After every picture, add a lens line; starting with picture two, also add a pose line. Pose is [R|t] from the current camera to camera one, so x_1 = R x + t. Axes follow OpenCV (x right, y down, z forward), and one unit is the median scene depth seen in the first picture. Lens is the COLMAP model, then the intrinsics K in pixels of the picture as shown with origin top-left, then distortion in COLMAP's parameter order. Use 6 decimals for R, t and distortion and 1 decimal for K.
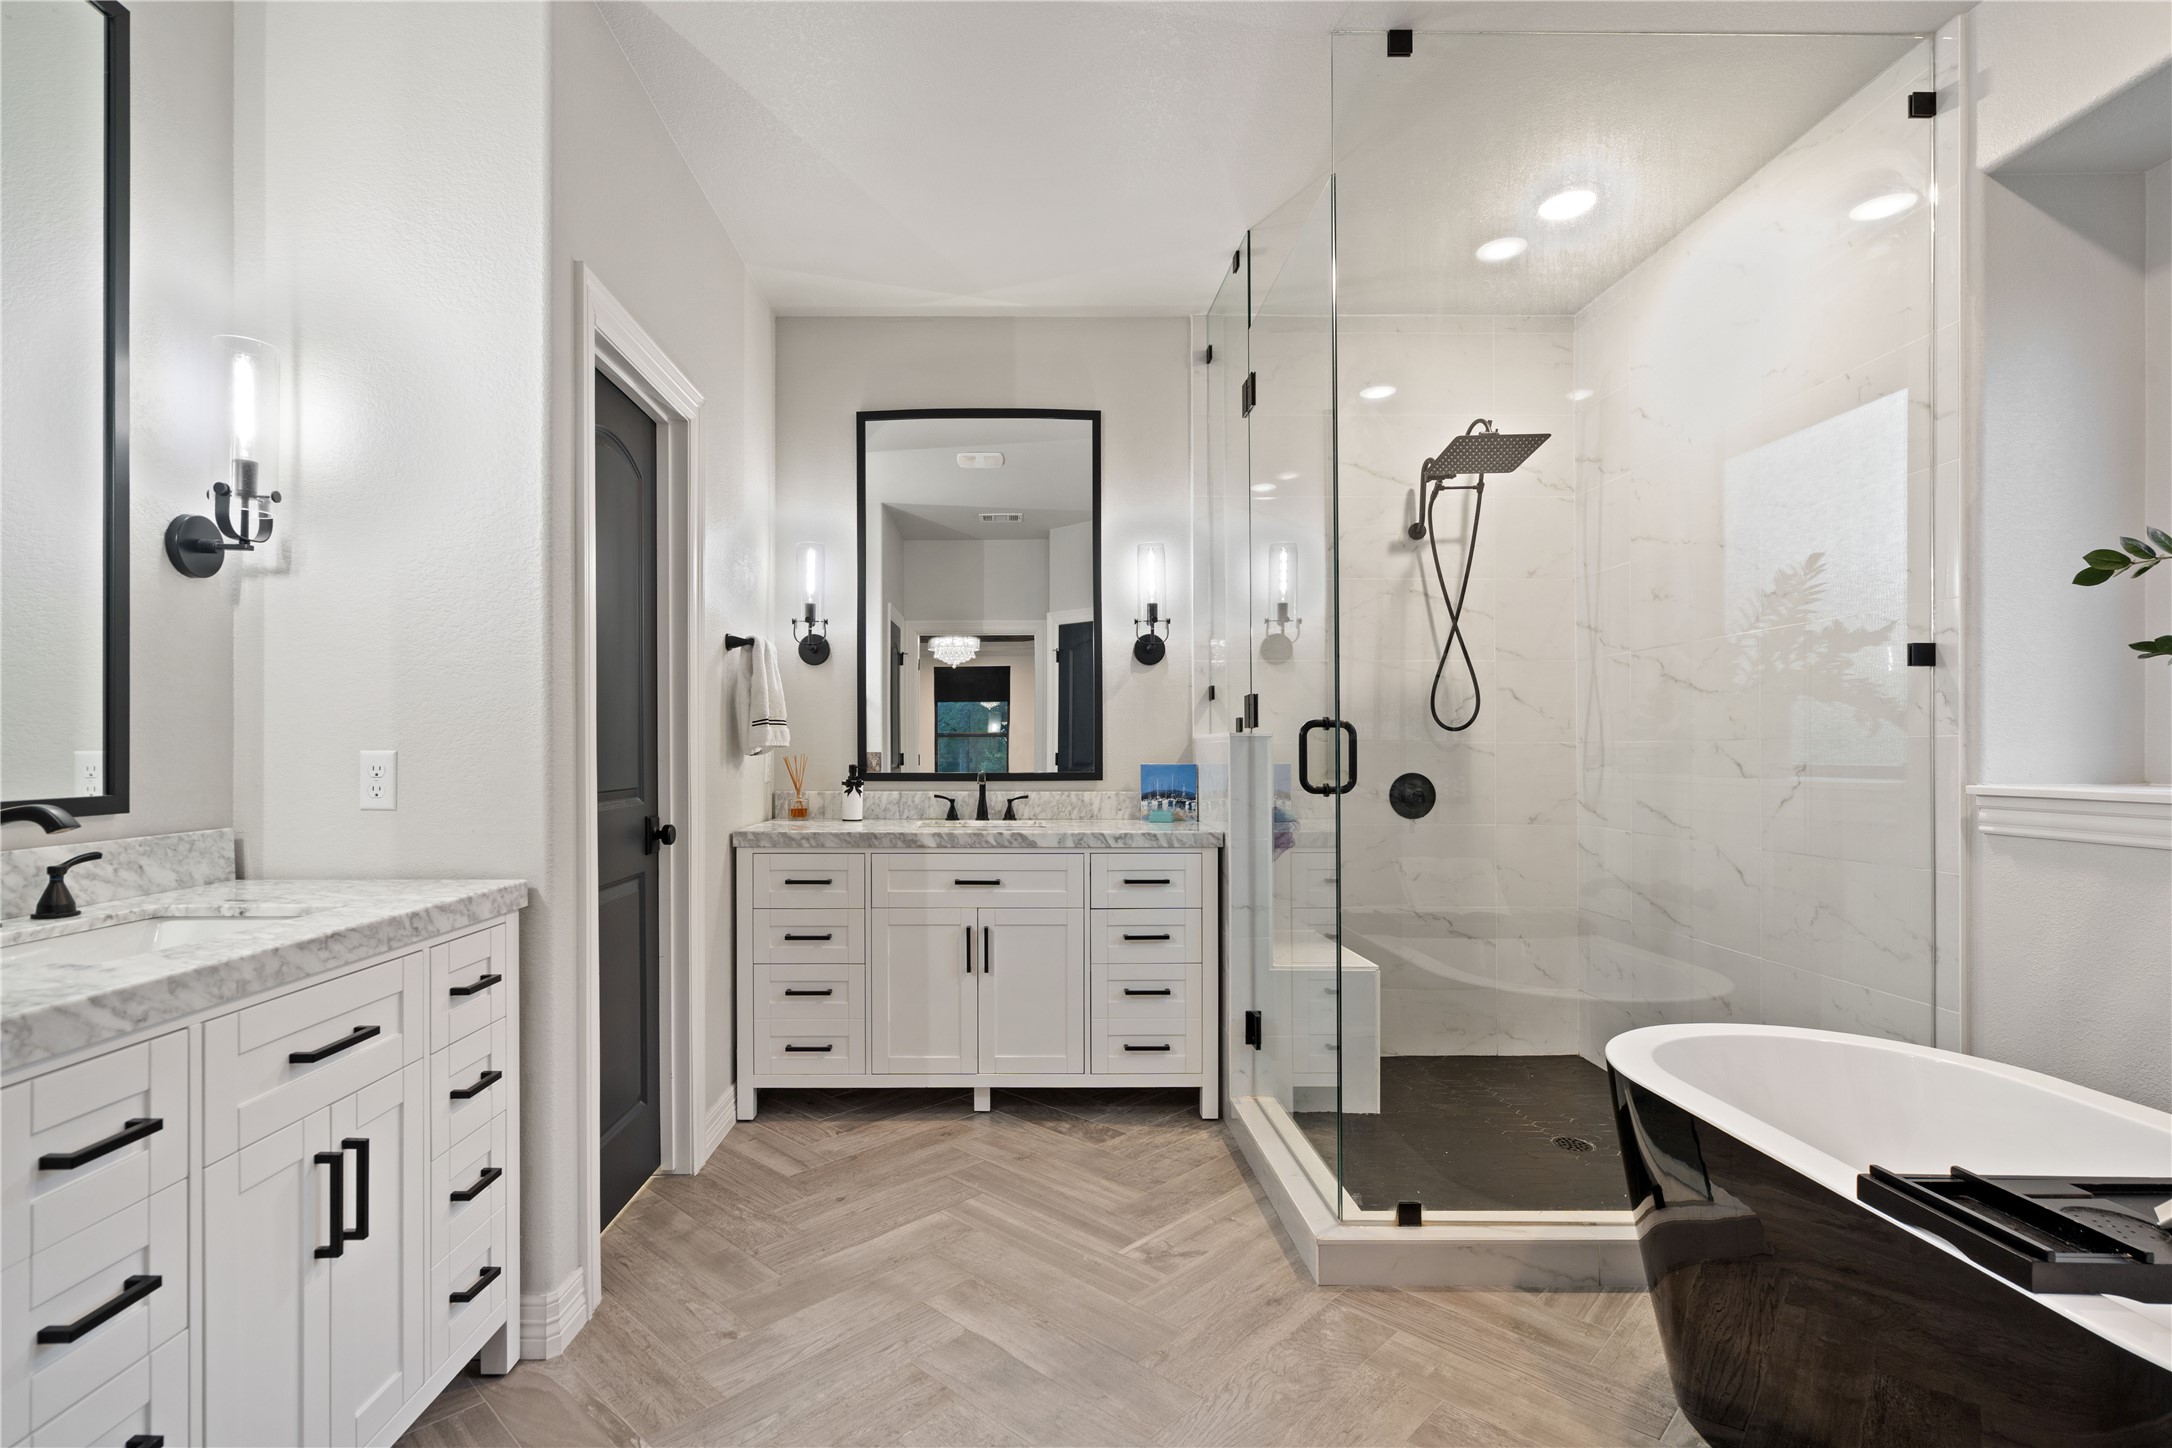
lens RADIAL K [[1019.9, 0, 1086.0], [0, 1019.9, 724.0], [0, 0, 1]] dist [-0.001157, -0.000429]
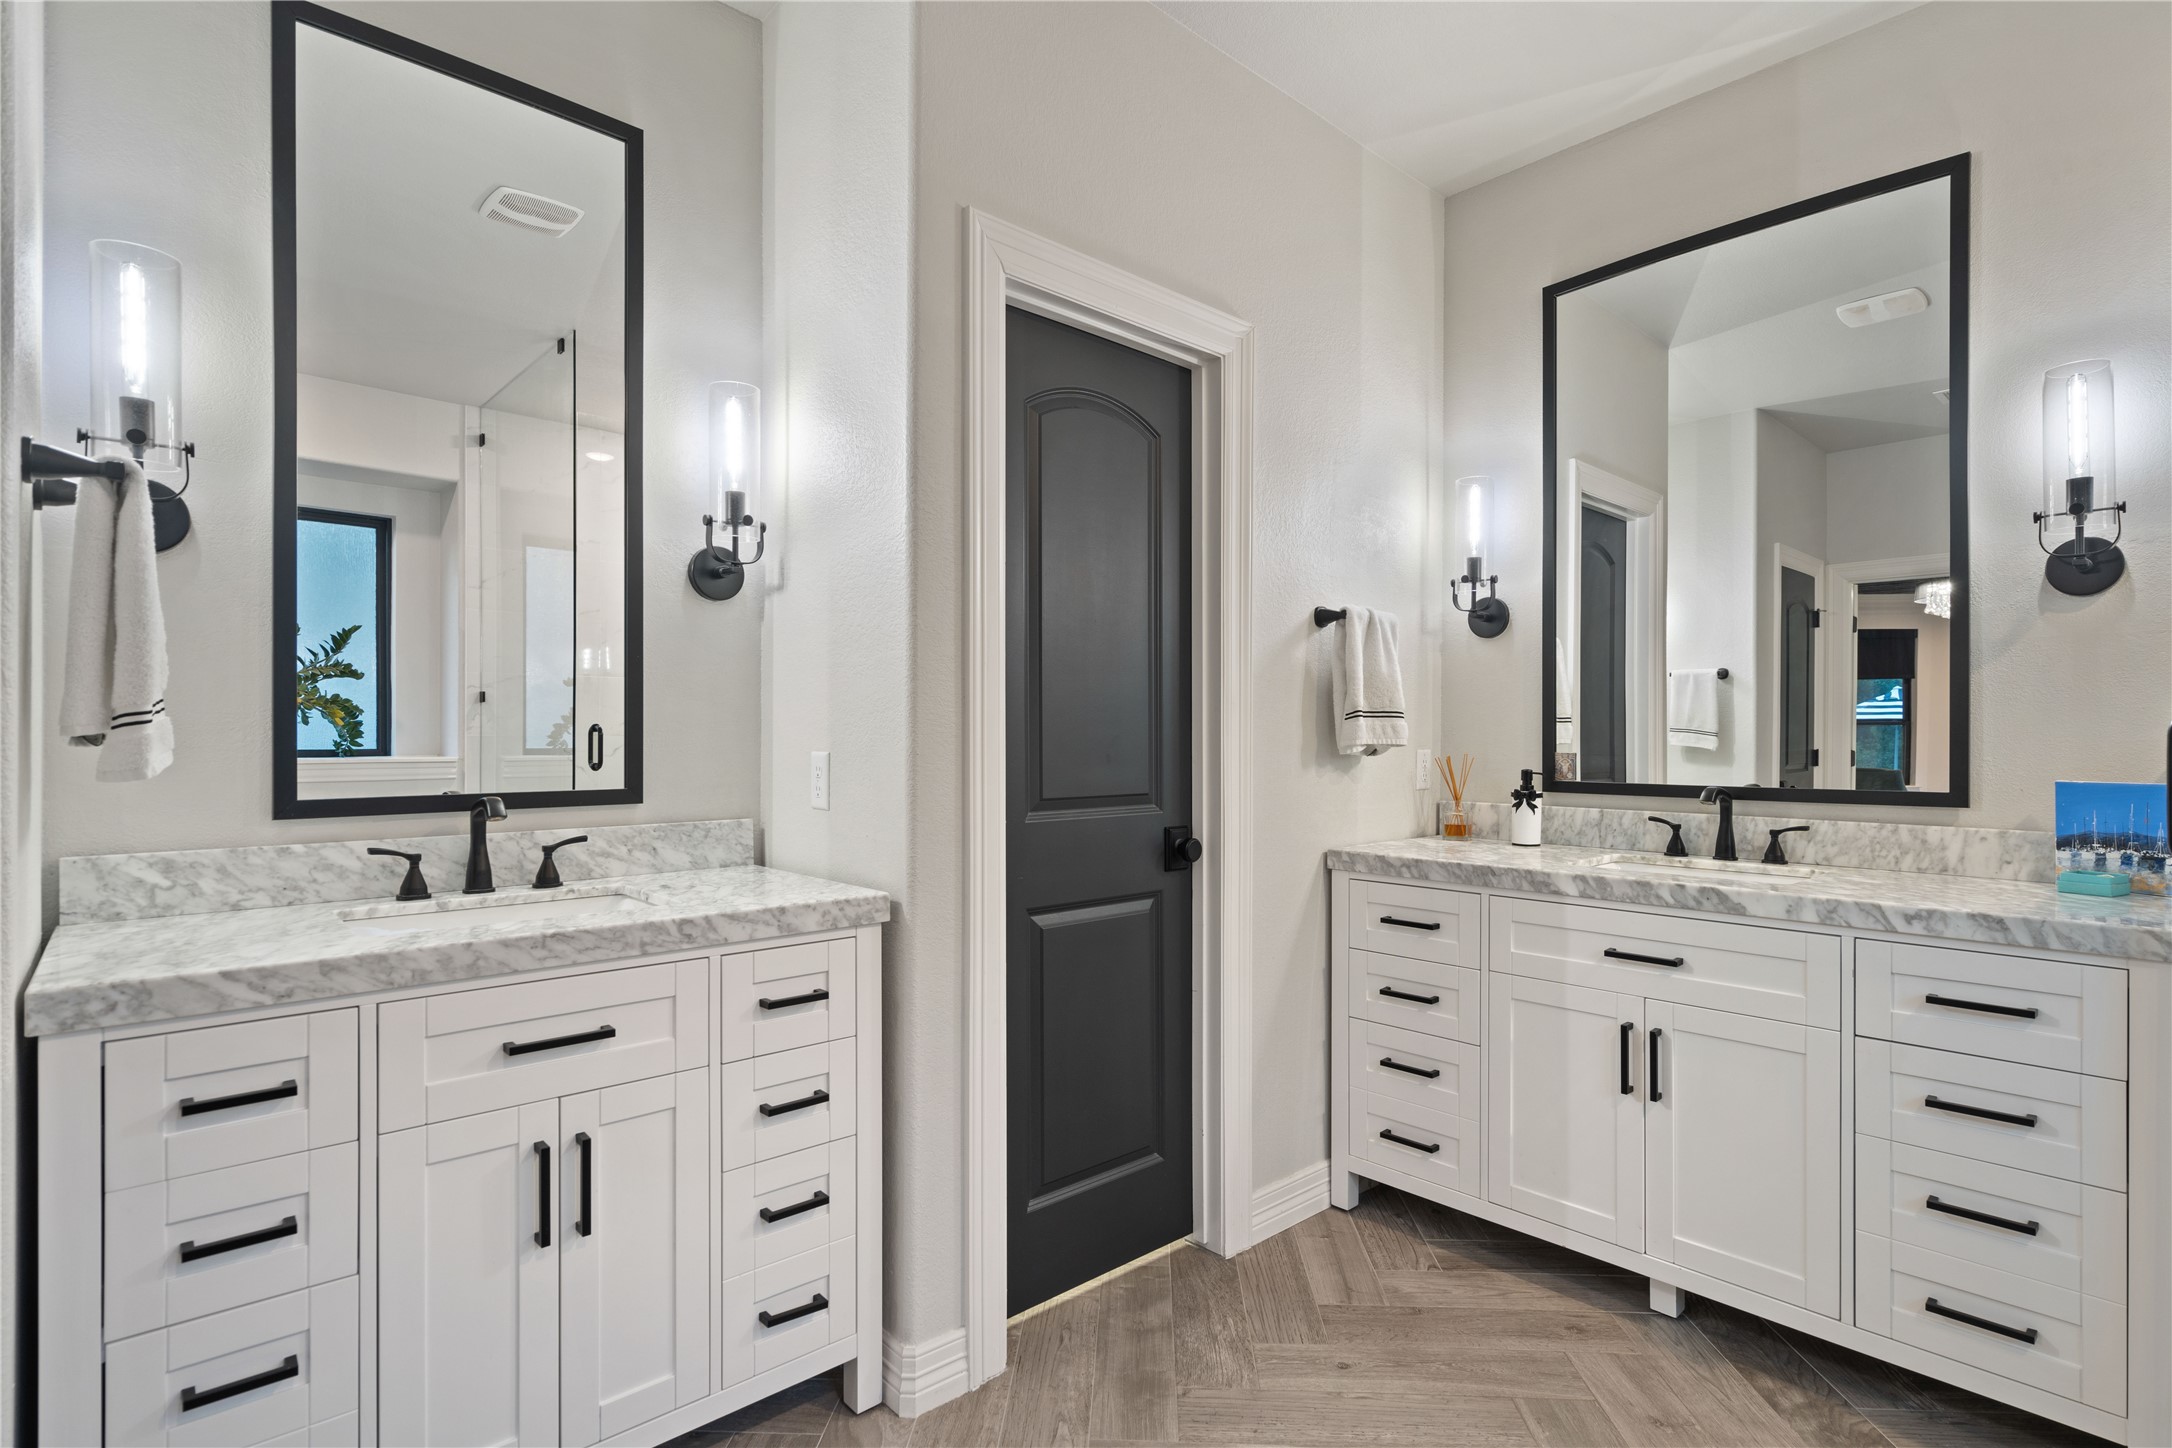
lens RADIAL K [[1099.6, 0, 1086.0], [0, 1099.6, 724.0], [0, 0, 1]] dist [0.003856, 0.001822]
pose [[0.654007, -0.005835, -0.756466, 0.215100], [0.015604, 0.999862, 0.005778, -0.003040], [0.756328, -0.015583, 0.654007, 0.312090]]
